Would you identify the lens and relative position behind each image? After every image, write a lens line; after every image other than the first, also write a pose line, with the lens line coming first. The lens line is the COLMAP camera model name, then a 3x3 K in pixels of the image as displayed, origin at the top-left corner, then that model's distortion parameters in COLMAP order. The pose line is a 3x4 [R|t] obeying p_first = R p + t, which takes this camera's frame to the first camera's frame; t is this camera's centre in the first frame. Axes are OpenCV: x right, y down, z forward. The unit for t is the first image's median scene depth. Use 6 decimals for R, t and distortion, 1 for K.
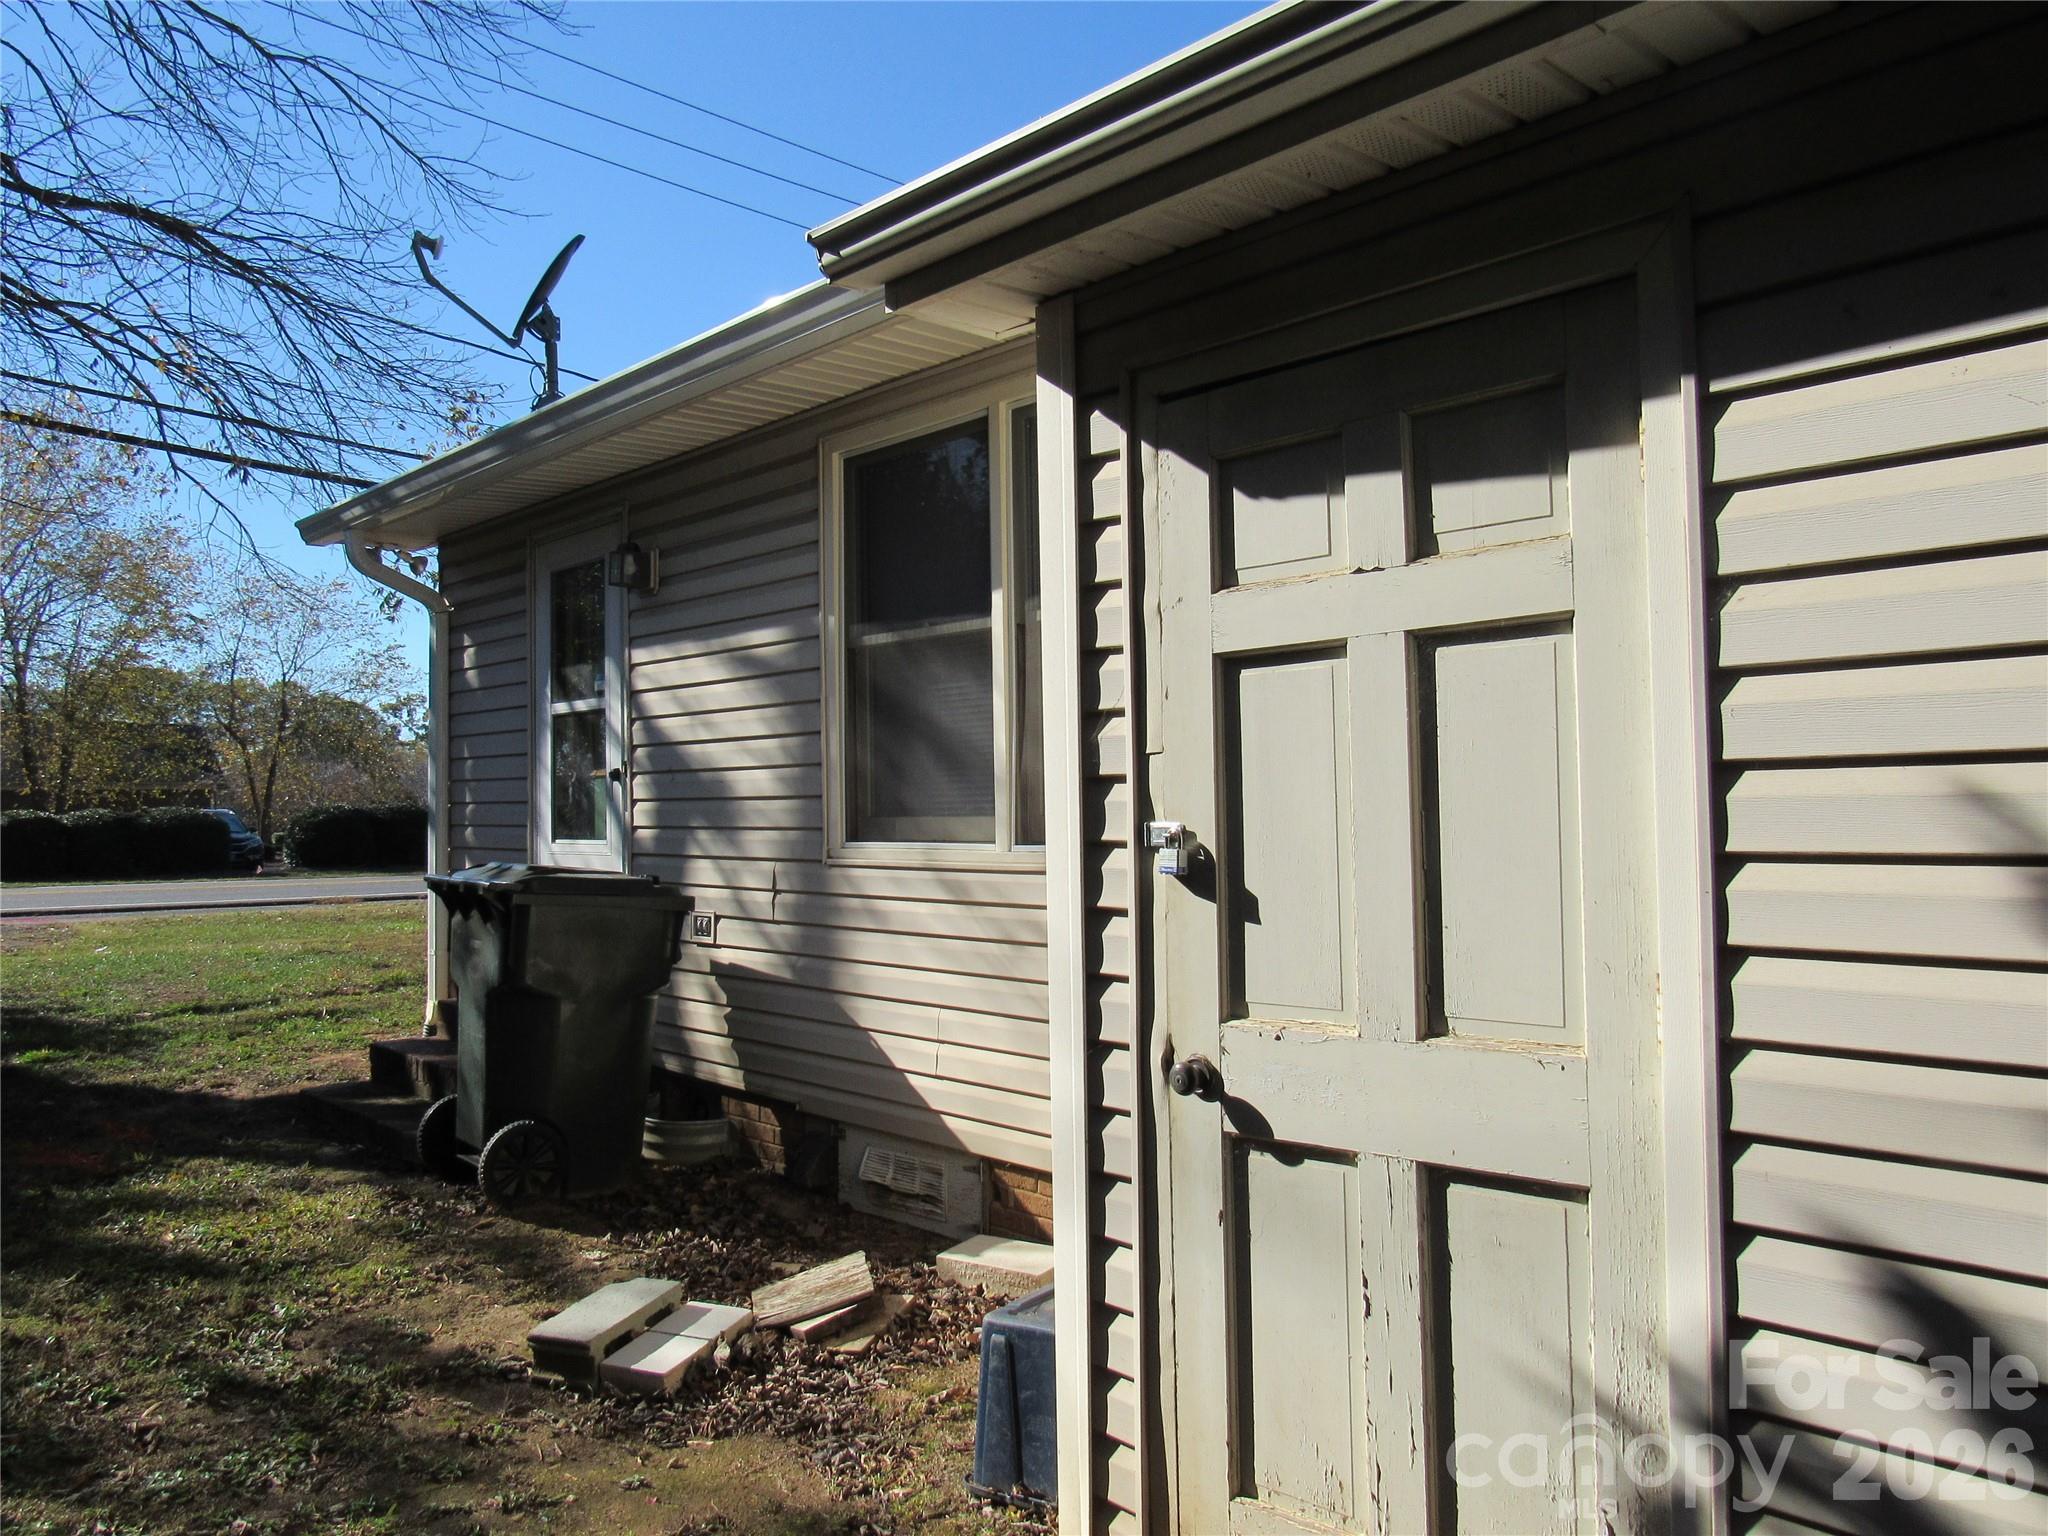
lens RADIAL K [[1462.1, 0, 1024.2], [0, 1462.1, 767.8], [0, 0, 1]] dist [-0.028134, 0.013109]
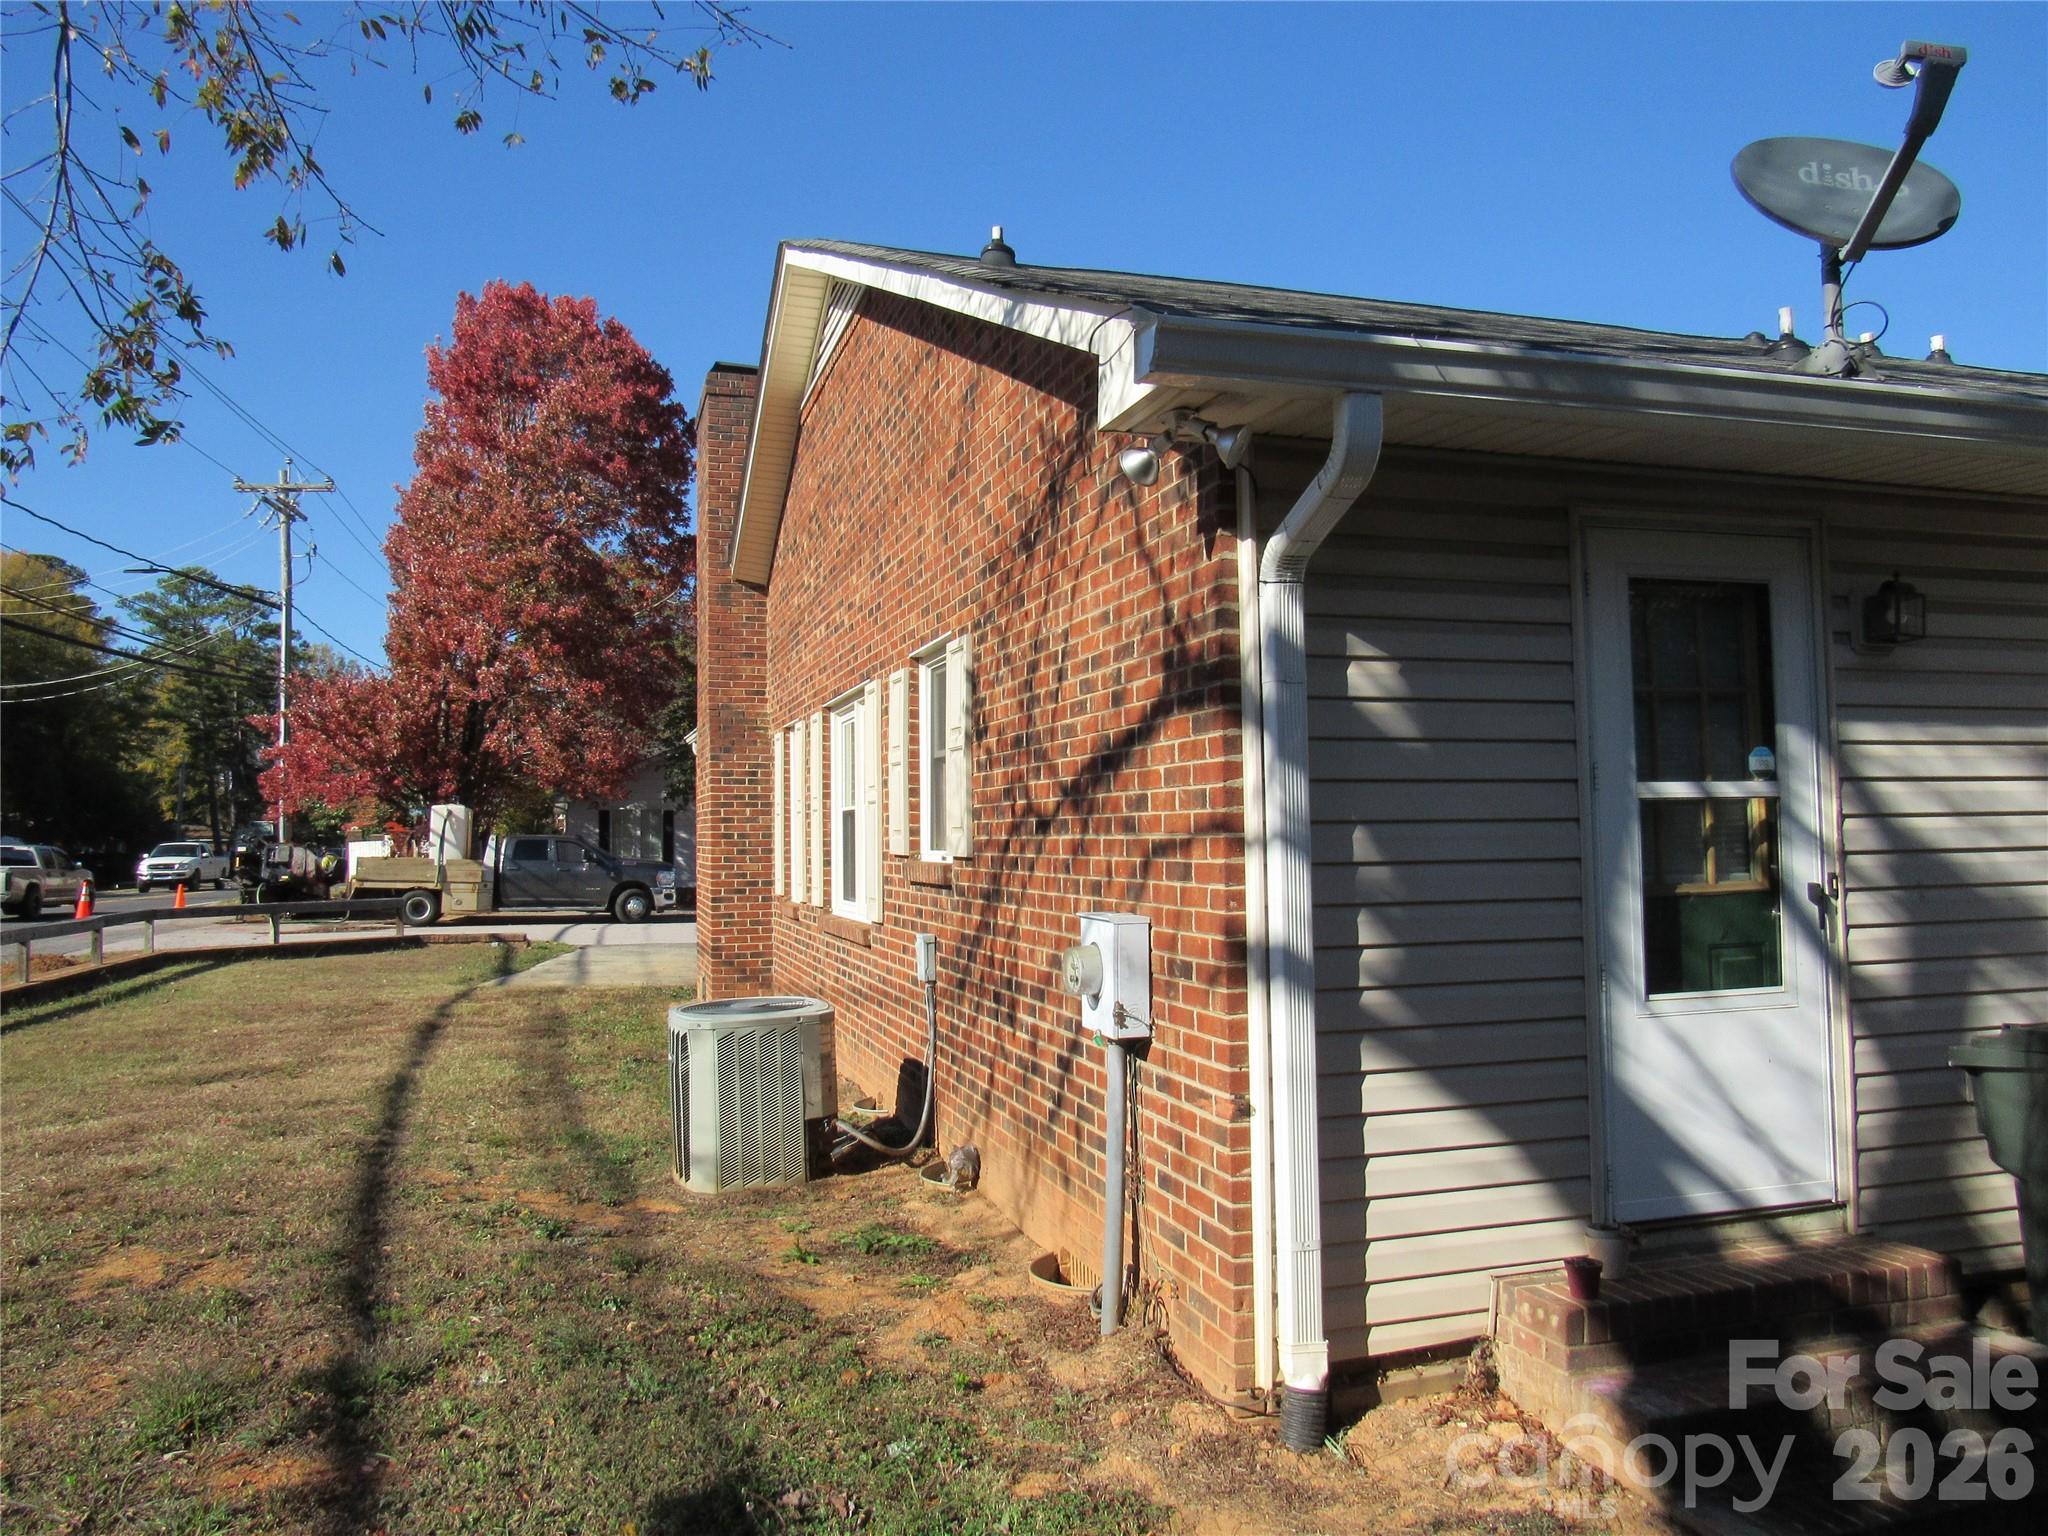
lens RADIAL K [[1462.1, 0, 1032.1], [0, 1462.1, 771.5], [0, 0, 1]] dist [-0.028134, 0.013109]
pose [[0.449662, 0.048323, 0.891891, -1.105521], [-0.007093, 0.998697, -0.050534, -0.015874], [-0.893171, 0.016397, 0.449419, 1.040771]]
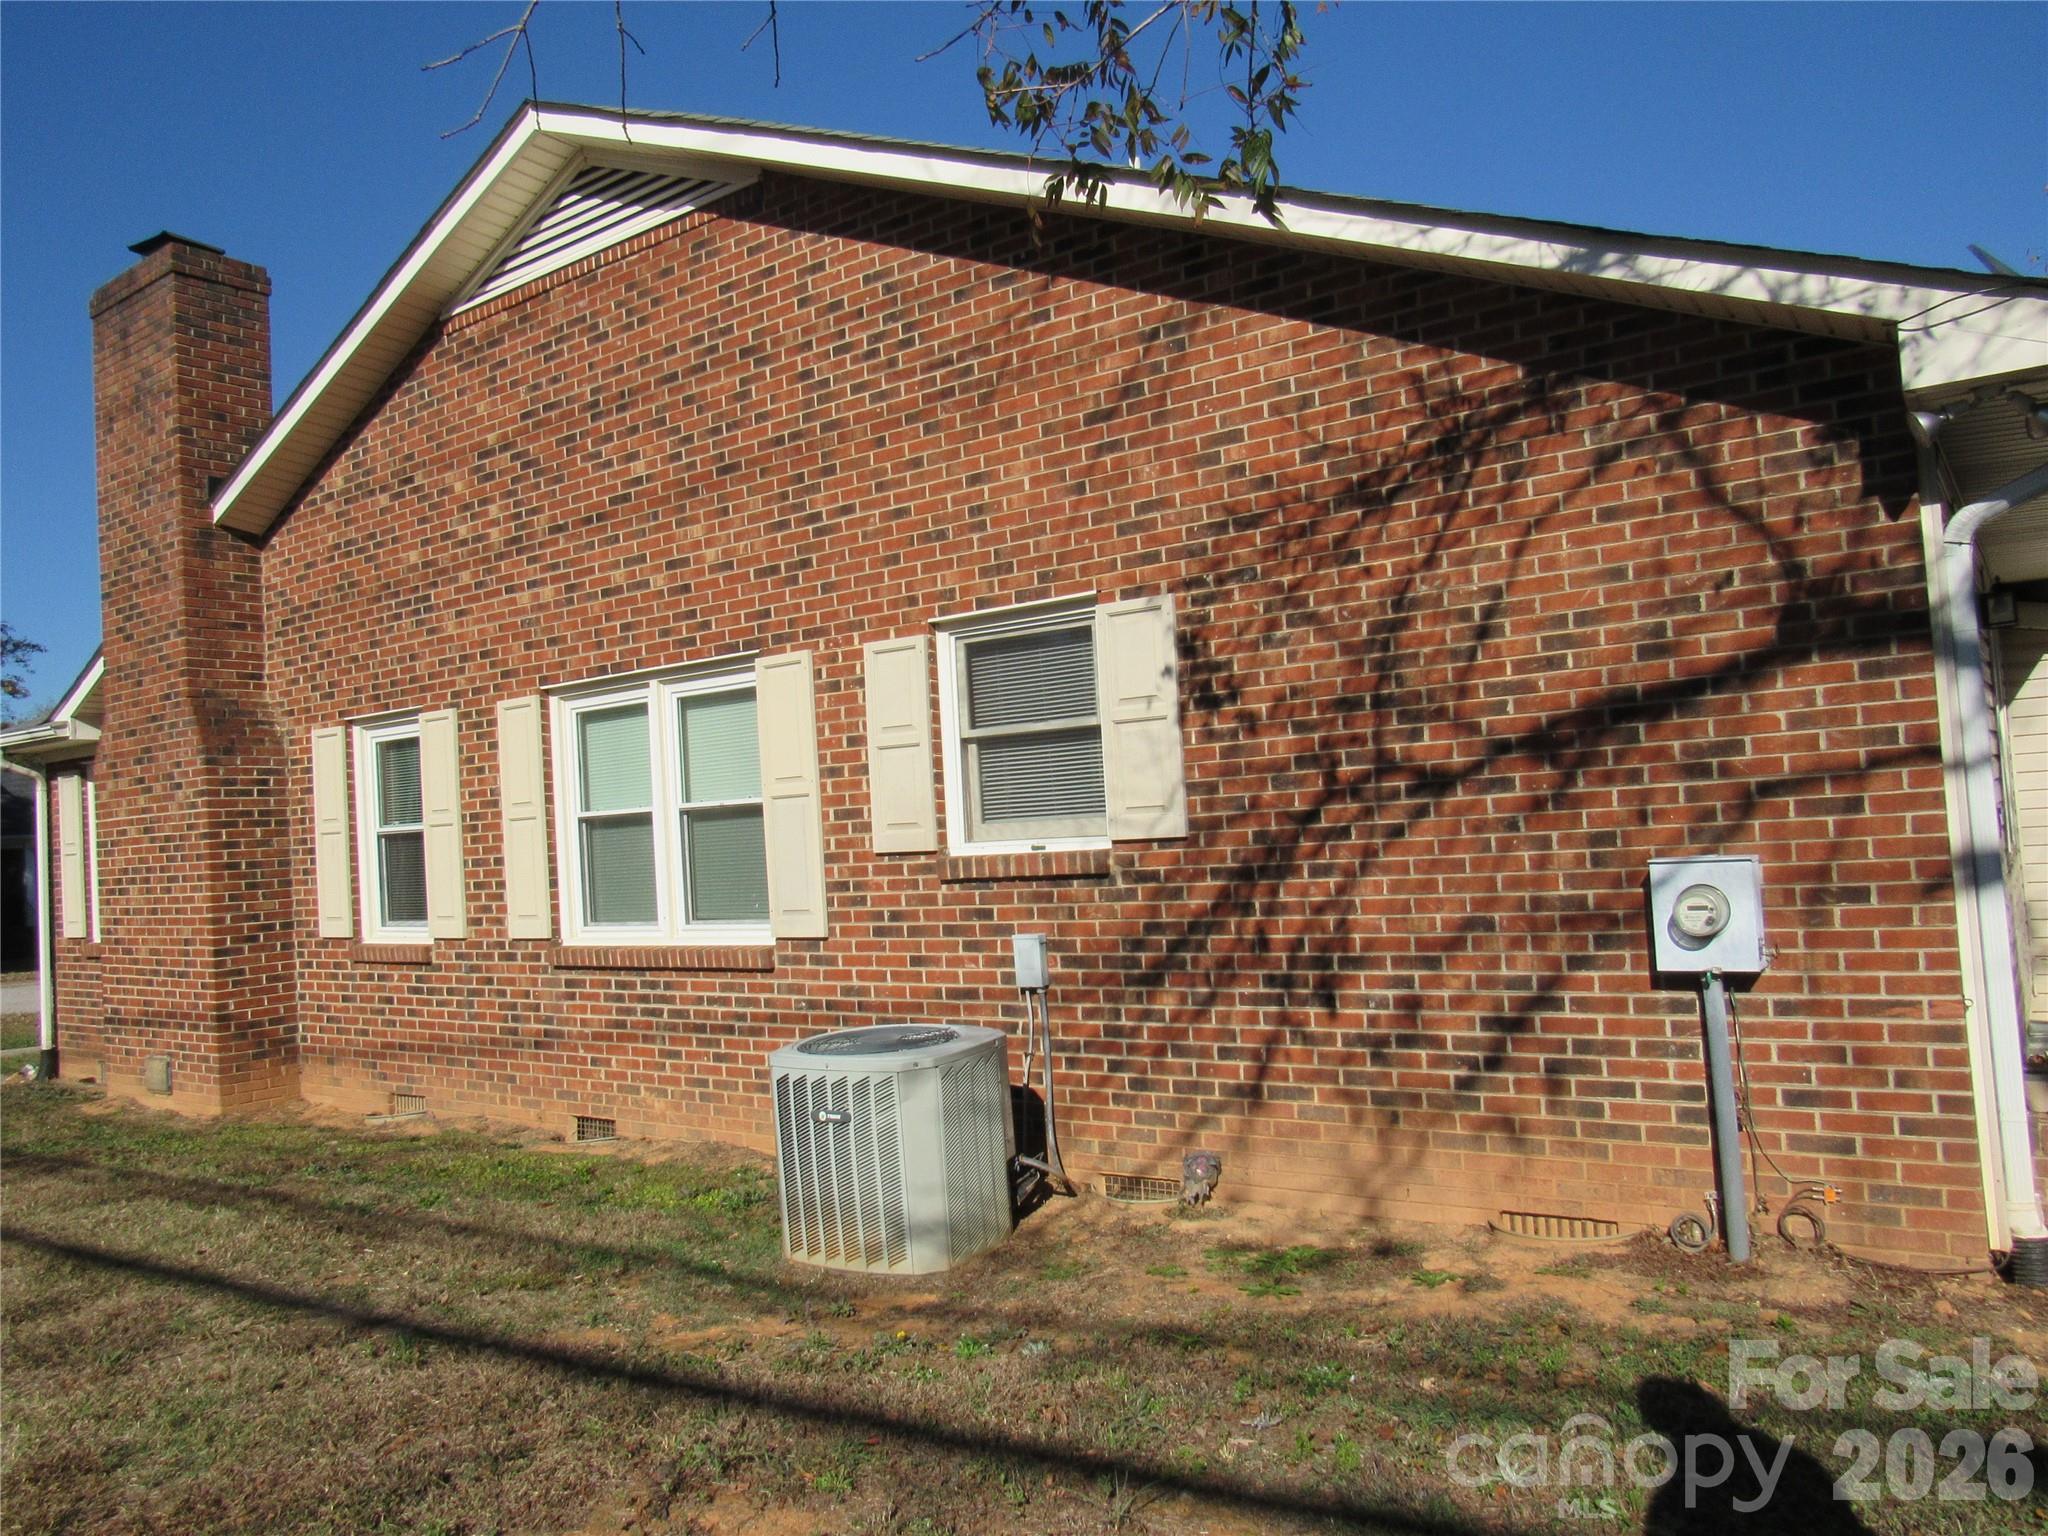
lens RADIAL K [[1462.1, 0, 1025.6], [0, 1462.1, 751.5], [0, 0, 1]] dist [-0.028134, 0.013109]
pose [[-0.181119, 0.079195, 0.980267, -1.111993], [0.045840, 0.996349, -0.072024, 0.001000], [-0.982392, 0.031890, -0.184088, 1.749140]]
